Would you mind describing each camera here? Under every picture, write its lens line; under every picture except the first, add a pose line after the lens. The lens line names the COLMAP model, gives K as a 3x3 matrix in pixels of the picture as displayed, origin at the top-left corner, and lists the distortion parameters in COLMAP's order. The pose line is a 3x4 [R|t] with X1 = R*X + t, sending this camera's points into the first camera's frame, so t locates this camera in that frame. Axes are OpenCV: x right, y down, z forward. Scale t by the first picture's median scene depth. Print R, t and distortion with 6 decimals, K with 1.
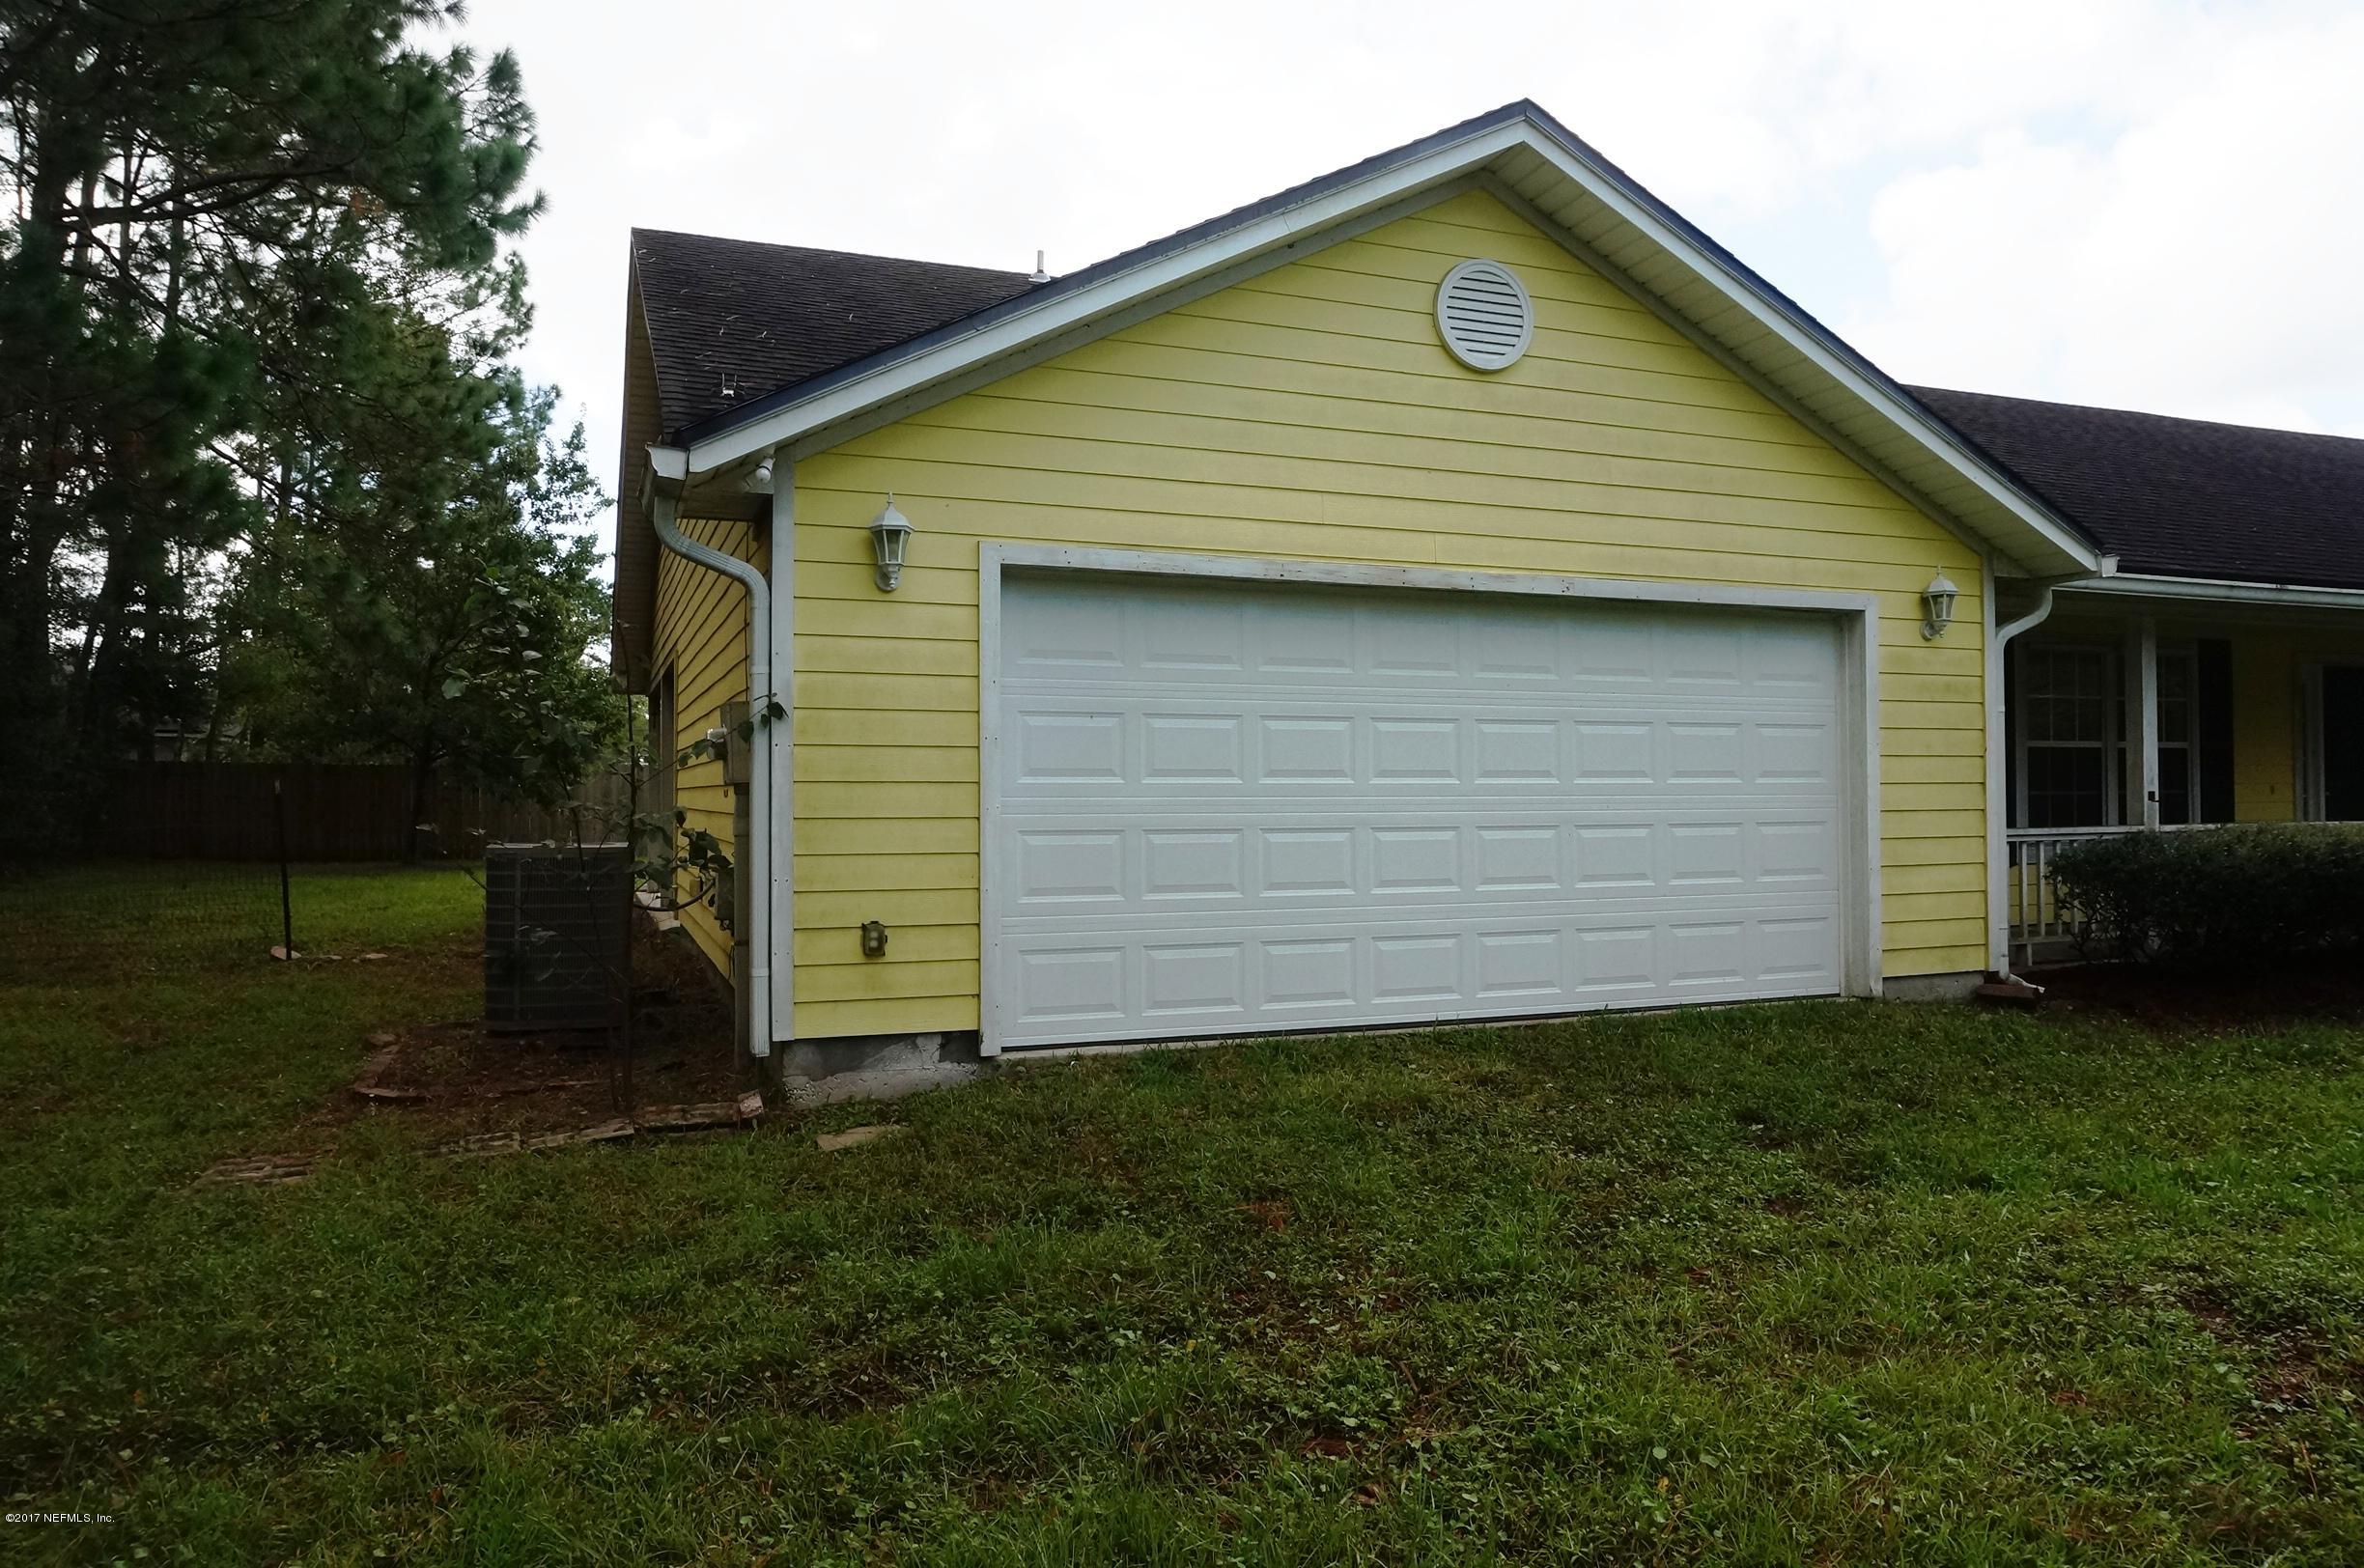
lens RADIAL K [[1566.9, 0, 1182.9], [0, 1566.9, 782.4], [0, 0, 1]] dist [-0.049462, 0.031290]
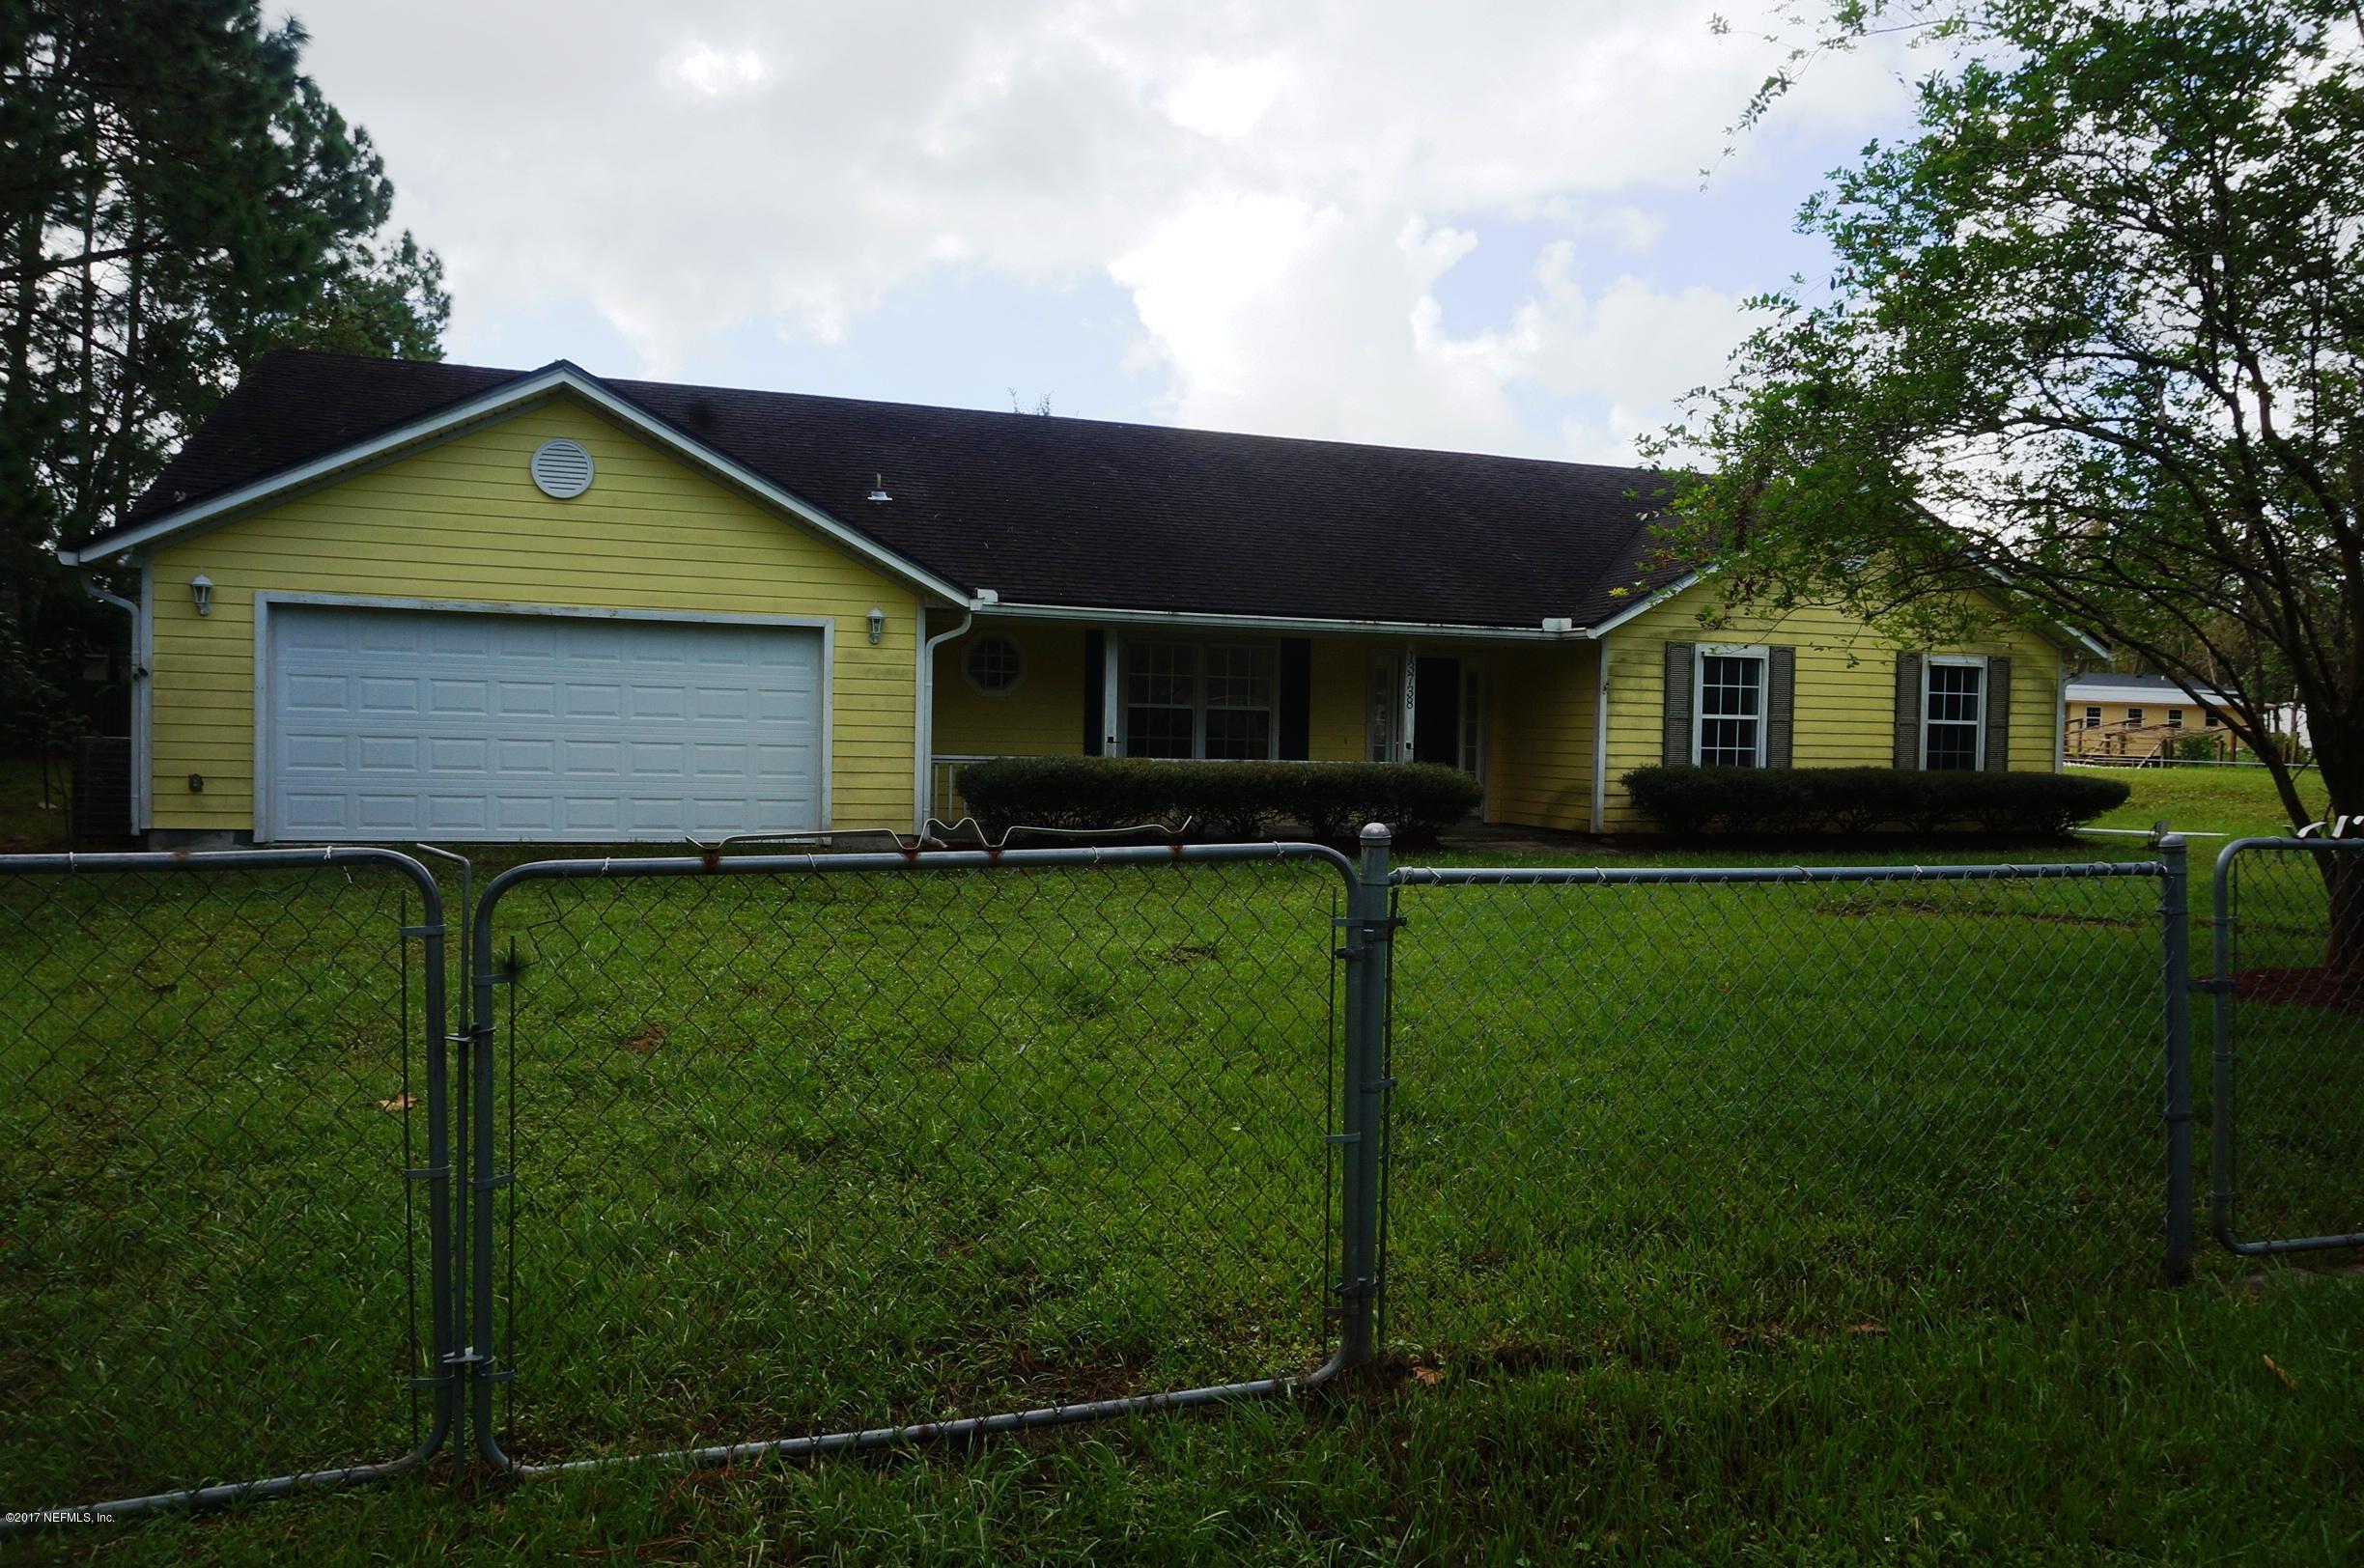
lens RADIAL K [[1566.9, 0, 1182.7], [0, 1566.9, 785.0], [0, 0, 1]] dist [-0.049462, 0.031290]
pose [[0.998877, 0.030129, -0.036566, 1.033482], [-0.028656, 0.998781, 0.040180, -0.015074], [0.037732, -0.039087, 0.998523, -0.869414]]
